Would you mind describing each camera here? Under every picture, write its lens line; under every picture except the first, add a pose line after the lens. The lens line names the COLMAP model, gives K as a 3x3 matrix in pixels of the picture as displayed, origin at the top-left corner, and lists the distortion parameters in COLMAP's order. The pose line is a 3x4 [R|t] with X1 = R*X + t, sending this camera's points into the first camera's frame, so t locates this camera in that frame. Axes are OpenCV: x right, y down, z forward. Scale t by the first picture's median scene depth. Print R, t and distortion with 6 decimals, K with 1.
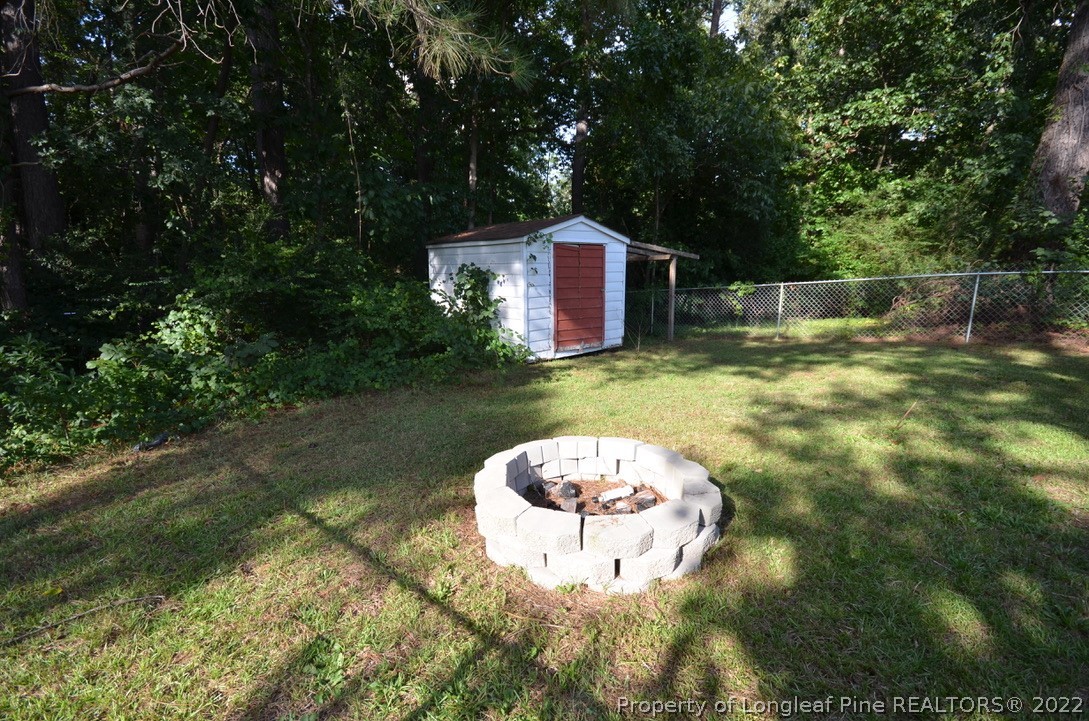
lens RADIAL K [[475.6, 0, 536.3], [0, 475.6, 364.7], [0, 0, 1]] dist [-0.005679, -0.000940]
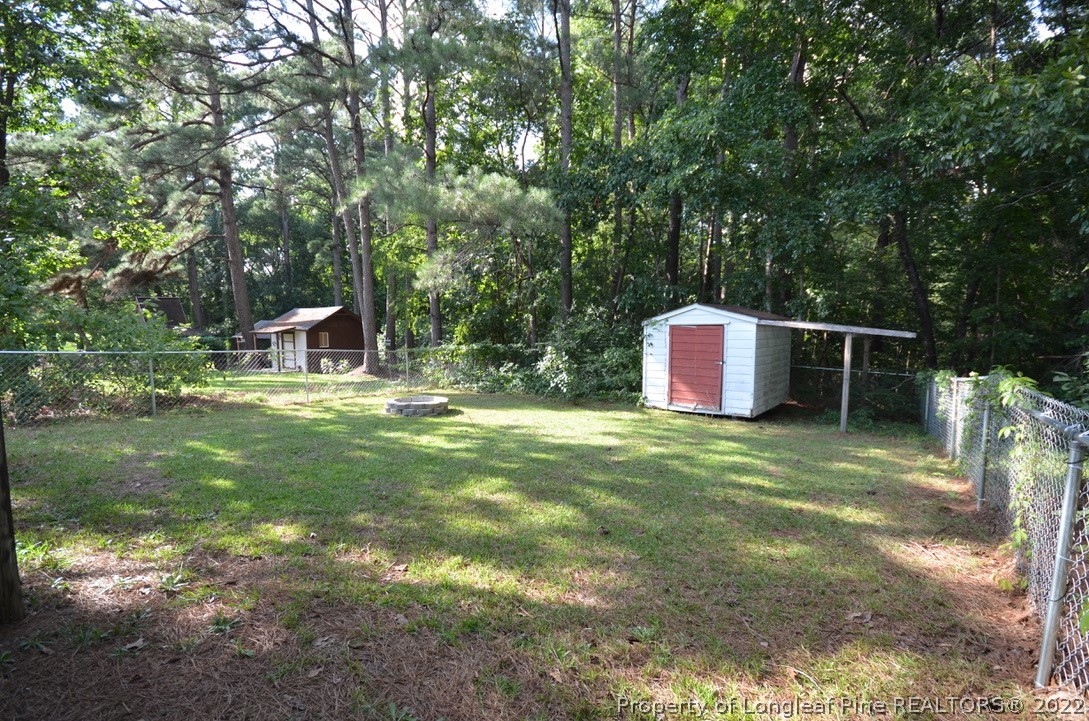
lens RADIAL K [[475.6, 0, 536.3], [0, 475.6, 364.7], [0, 0, 1]] dist [-0.005679, -0.000940]
pose [[0.163283, 0.083310, -0.983055, 1.293817], [-0.187534, 0.980882, 0.051977, -0.137736], [0.968592, 0.175870, 0.175785, 0.388238]]
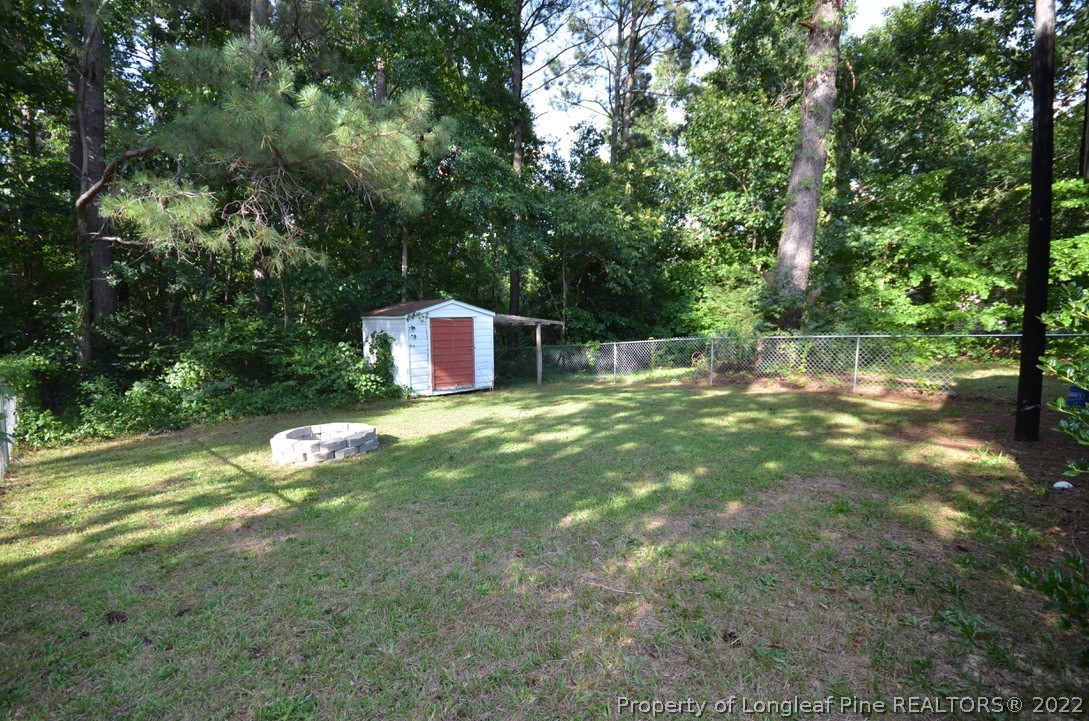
lens RADIAL K [[475.6, 0, 536.3], [0, 475.6, 364.7], [0, 0, 1]] dist [-0.005679, -0.000940]
pose [[0.999155, 0.002143, -0.041056, 0.420243], [-0.006290, 0.994852, -0.101139, 0.039681], [0.040628, 0.101311, 0.994025, -0.452518]]
